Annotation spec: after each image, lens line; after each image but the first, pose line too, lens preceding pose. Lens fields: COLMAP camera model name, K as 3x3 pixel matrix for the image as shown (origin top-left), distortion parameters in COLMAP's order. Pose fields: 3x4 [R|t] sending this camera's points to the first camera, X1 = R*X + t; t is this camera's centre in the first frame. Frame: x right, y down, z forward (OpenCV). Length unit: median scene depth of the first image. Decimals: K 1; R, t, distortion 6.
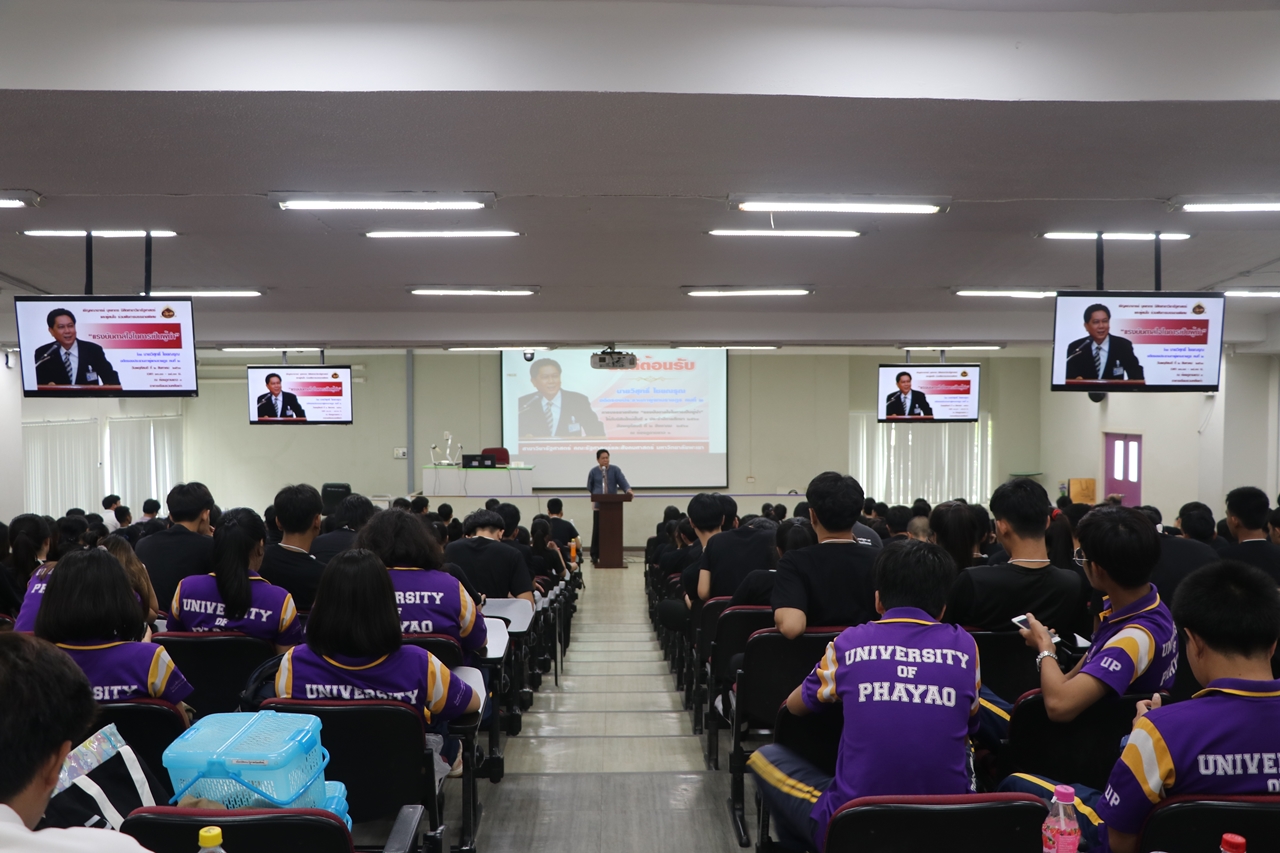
lens RADIAL K [[1310.3, 0, 639.7], [0, 1310.3, 427.2], [0, 0, 1]] dist [-0.000322, 0.000000]
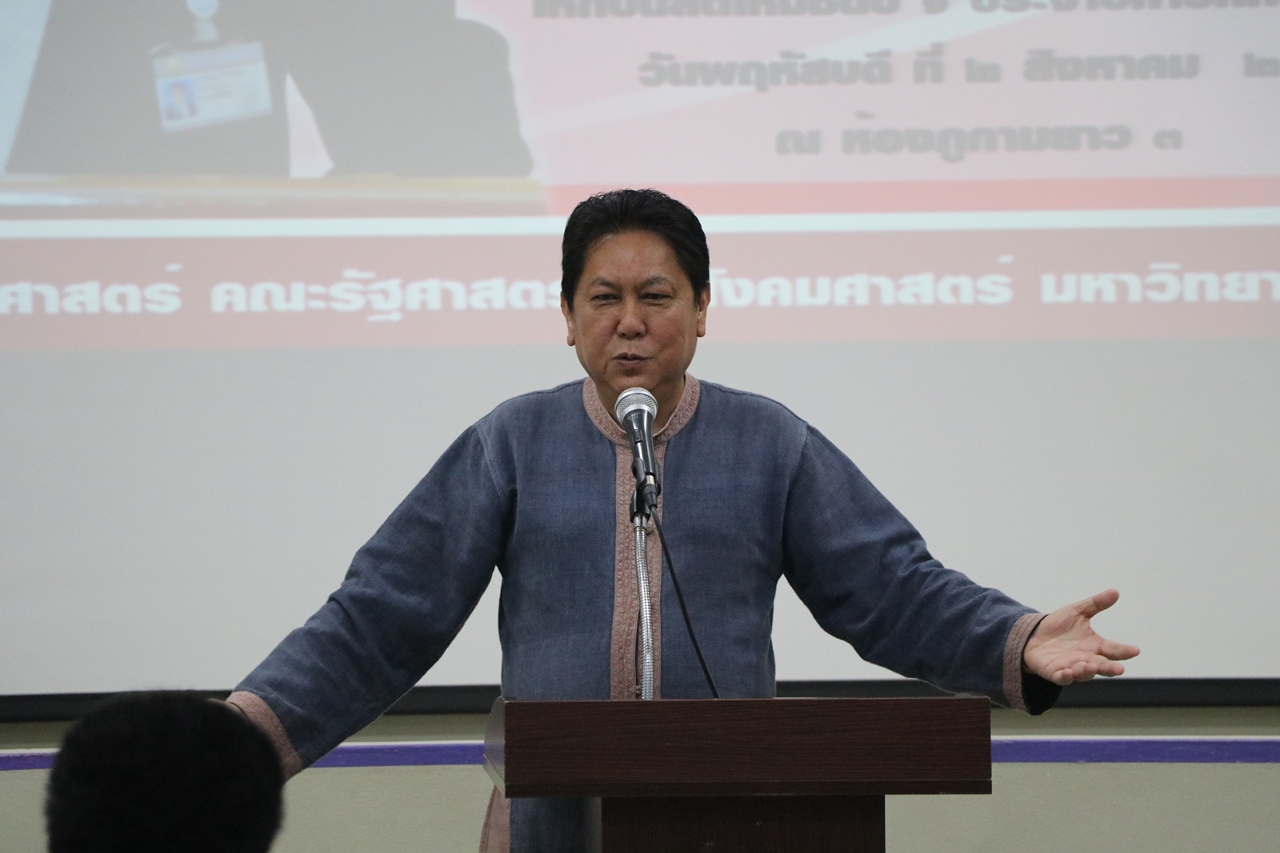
lens RADIAL K [[8010.5, 0, 640.2], [0, 8010.5, 426.5], [0, 0, 1]] dist [0.803409, 0.000000]
pose [[0.999690, -0.003339, 0.024675, -0.032879], [0.003391, 0.999992, -0.002077, 0.027440], [-0.024668, 0.002160, 0.999693, 0.389013]]
